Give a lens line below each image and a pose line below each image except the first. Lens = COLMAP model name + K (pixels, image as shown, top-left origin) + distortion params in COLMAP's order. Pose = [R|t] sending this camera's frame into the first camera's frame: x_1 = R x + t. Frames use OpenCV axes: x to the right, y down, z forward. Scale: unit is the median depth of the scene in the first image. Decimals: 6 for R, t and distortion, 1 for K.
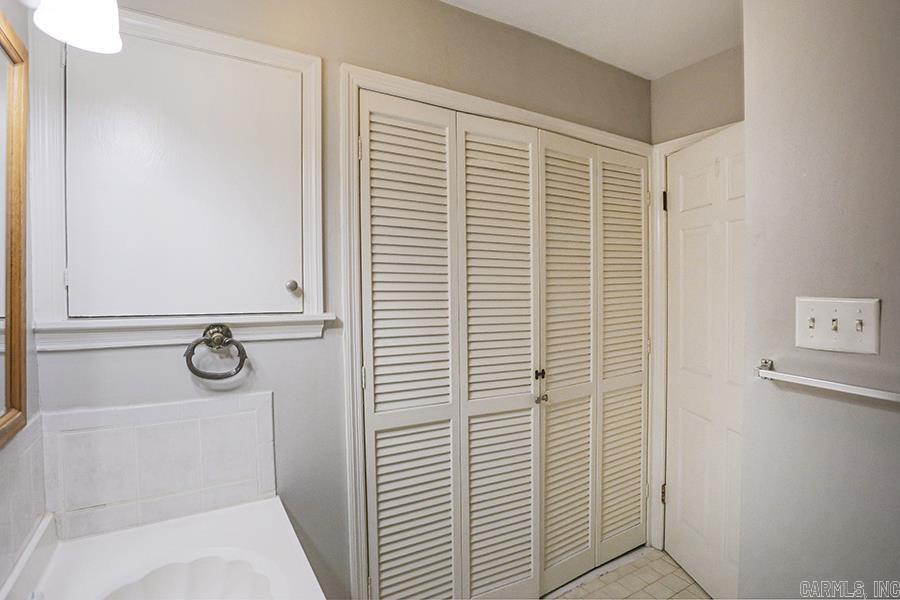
lens RADIAL K [[447.8, 0, 456.4], [0, 447.8, 309.3], [0, 0, 1]] dist [0.005112, 0.003582]
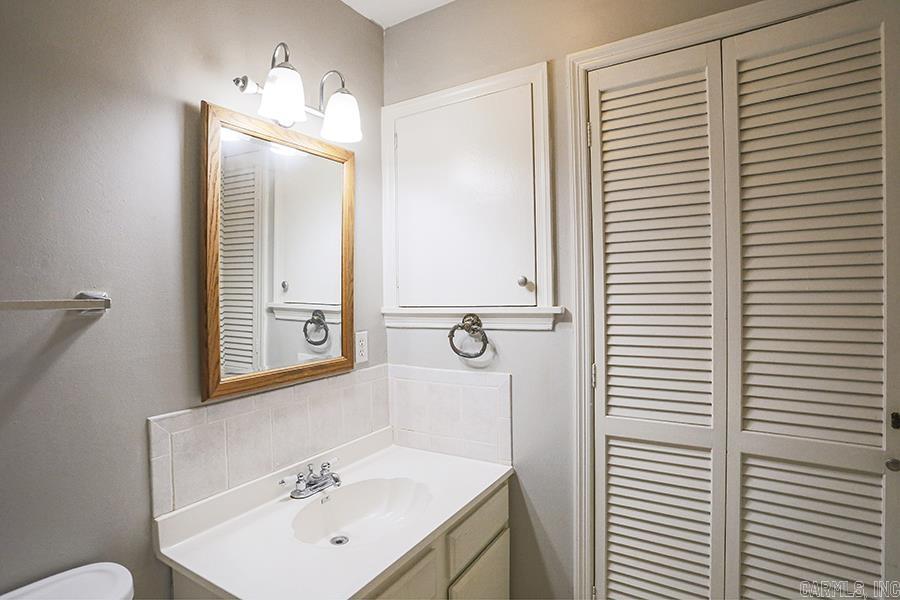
lens RADIAL K [[447.8, 0, 442.4], [0, 447.8, 305.0], [0, 0, 1]] dist [0.005112, 0.003582]
pose [[0.529190, 0.017085, -0.848332, 0.423756], [-0.007287, 0.999852, 0.015591, -0.009574], [0.848472, -0.002069, 0.529236, 0.225036]]
